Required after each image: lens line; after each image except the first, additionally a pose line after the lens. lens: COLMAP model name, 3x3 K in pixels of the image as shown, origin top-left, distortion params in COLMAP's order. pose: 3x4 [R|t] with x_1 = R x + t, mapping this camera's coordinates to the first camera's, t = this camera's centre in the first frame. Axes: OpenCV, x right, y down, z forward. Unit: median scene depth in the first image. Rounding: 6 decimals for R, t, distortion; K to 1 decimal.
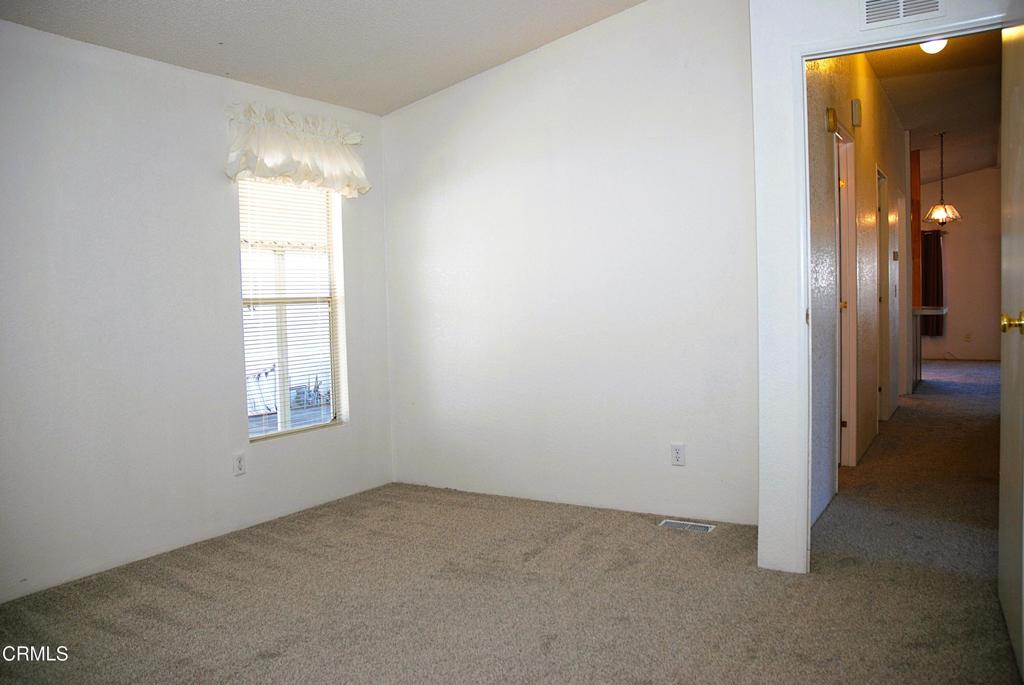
lens RADIAL K [[788.9, 0, 512.0], [0, 788.9, 342.5], [0, 0, 1]] dist [-0.166422, 0.152233]
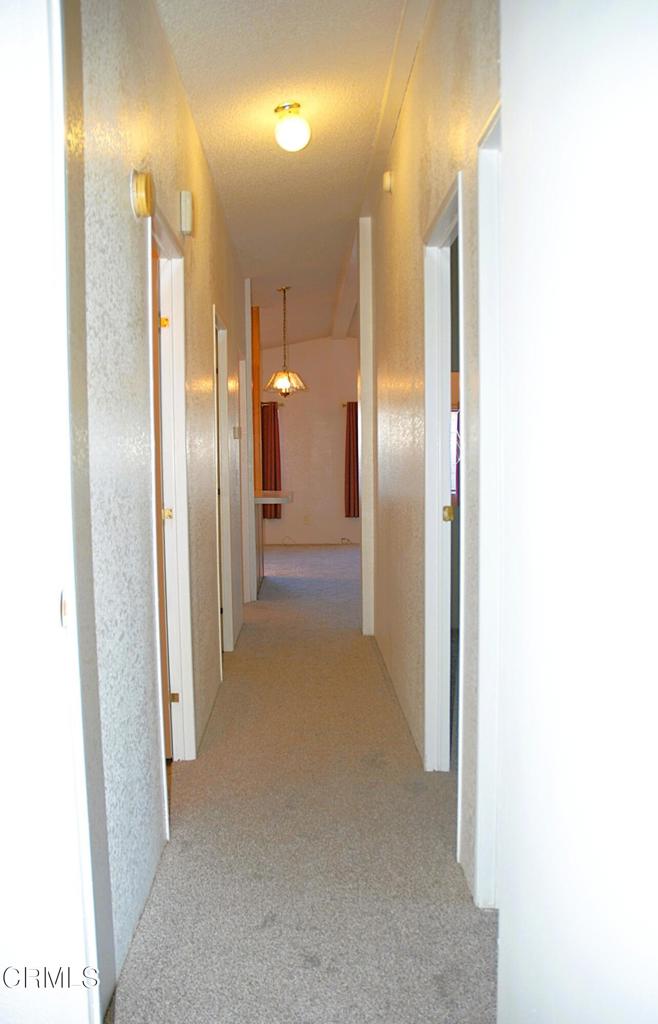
lens RADIAL K [[806.9, 0, 329.0], [0, 806.9, 512.0], [0, 0, 1]] dist [-0.194154, 0.001281]
pose [[0.830508, -0.022558, 0.556550, 0.107499], [0.021080, 0.999737, 0.009064, -0.033053], [-0.556608, 0.004204, 0.830765, 0.231596]]
